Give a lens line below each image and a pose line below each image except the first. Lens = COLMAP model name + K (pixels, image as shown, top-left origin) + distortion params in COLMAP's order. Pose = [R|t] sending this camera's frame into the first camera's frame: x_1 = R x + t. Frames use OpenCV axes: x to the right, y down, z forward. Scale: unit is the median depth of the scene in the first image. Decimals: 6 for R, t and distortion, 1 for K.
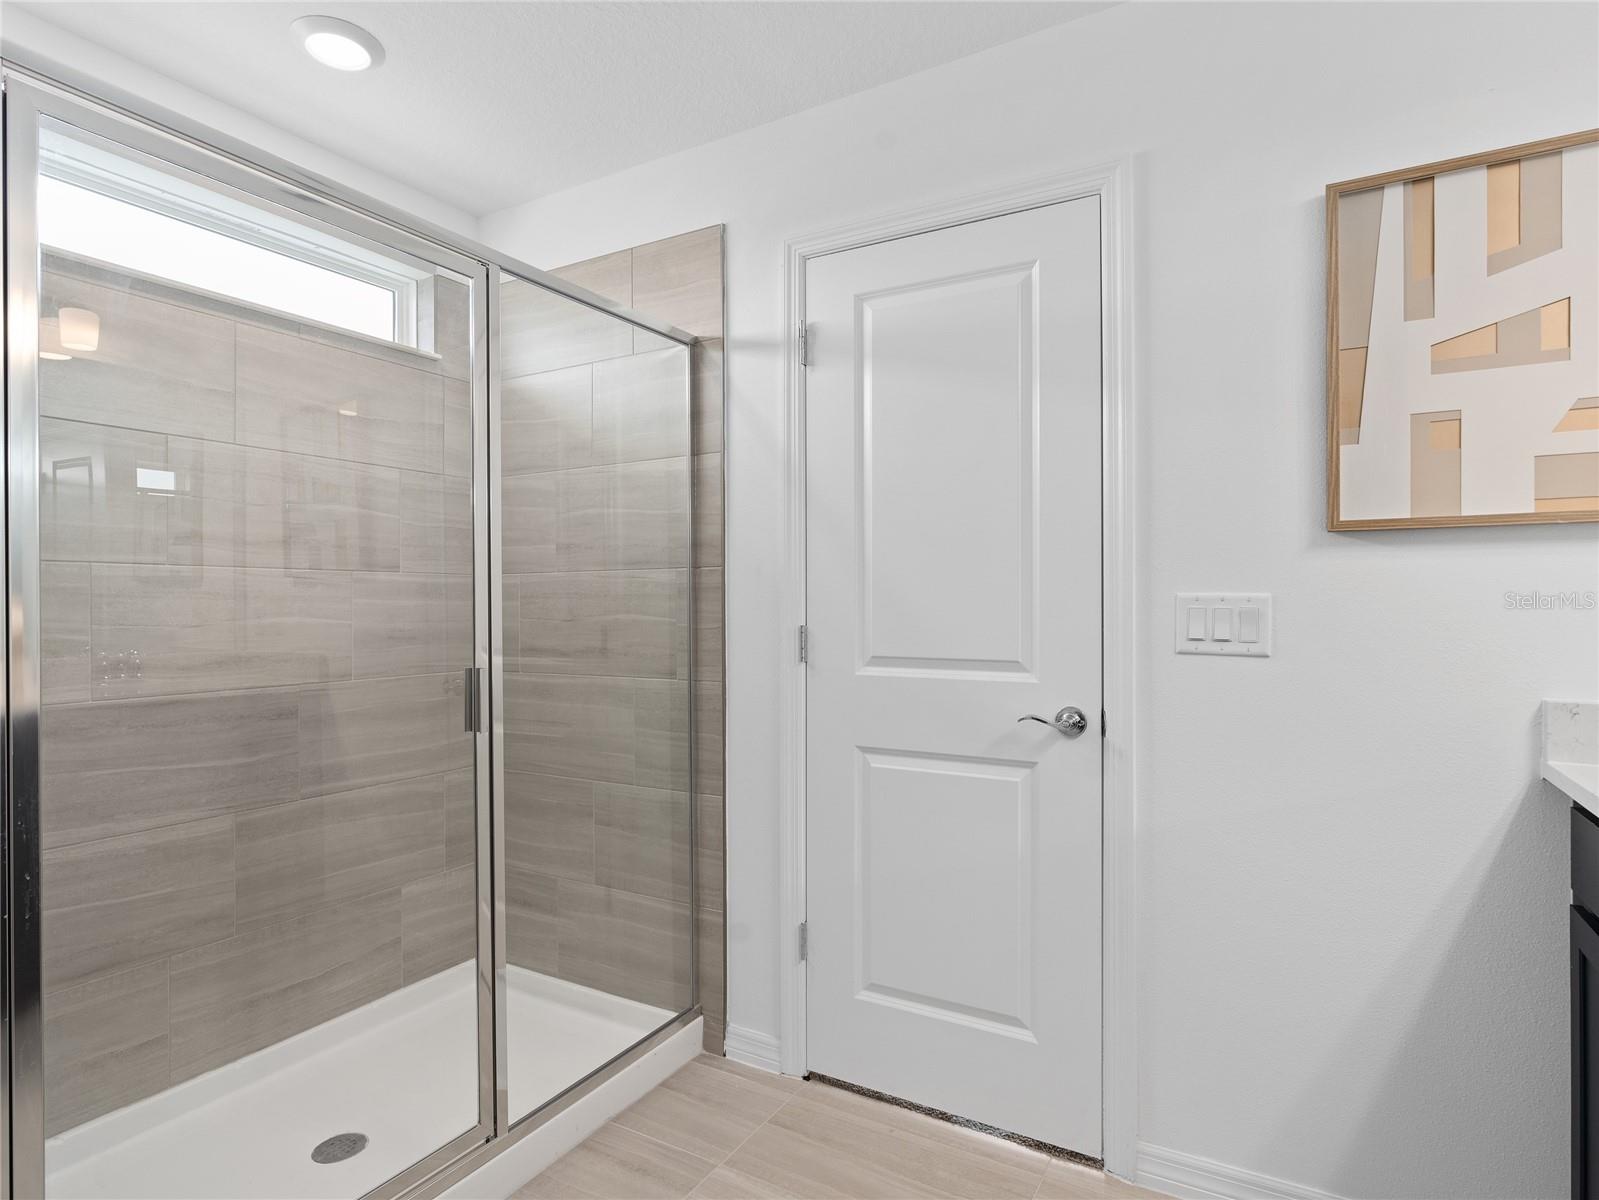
lens RADIAL K [[871.4, 0, 799.5], [0, 871.4, 600.0], [0, 0, 1]] dist [-0.007943, -0.000276]
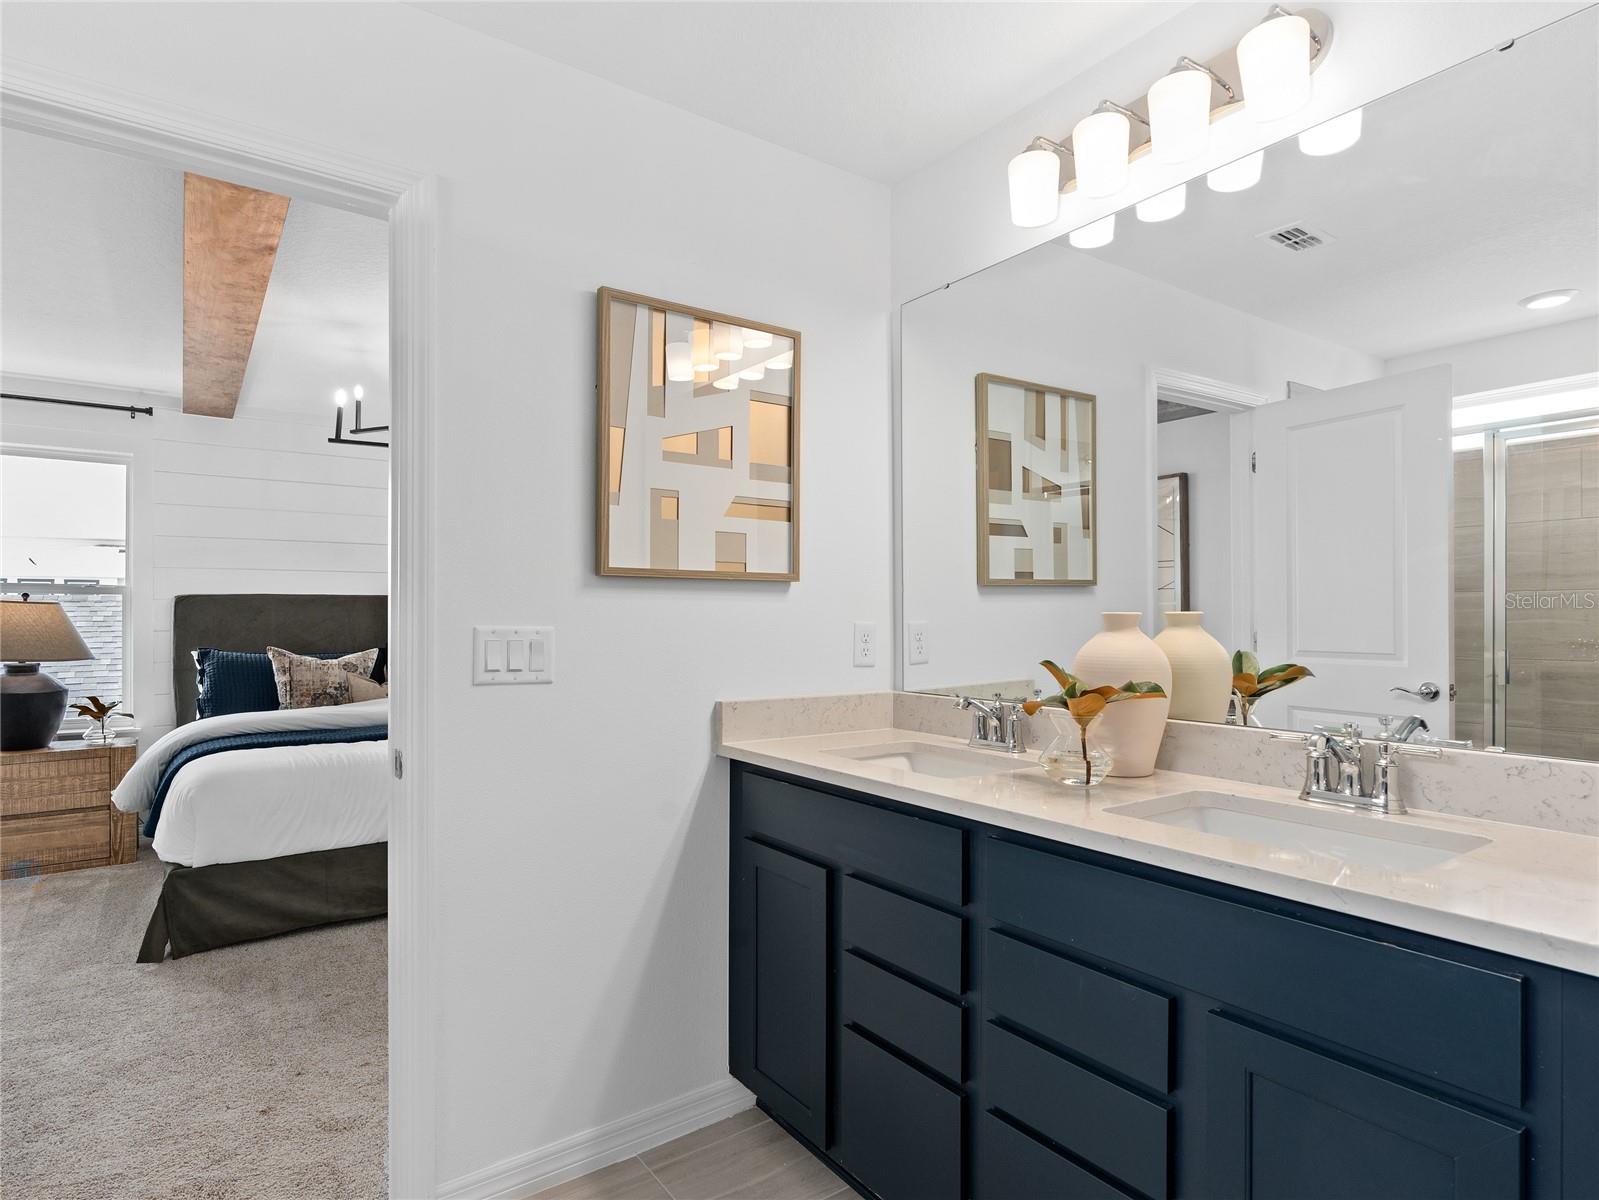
lens RADIAL K [[882.2, 0, 804.4], [0, 882.2, 637.3], [0, 0, 1]] dist [-0.000003, -0.000486]
pose [[0.411533, -0.009725, 0.911343, -0.399800], [0.002603, 0.999952, 0.009495, -0.004220], [-0.911391, -0.001536, 0.411539, 0.248631]]
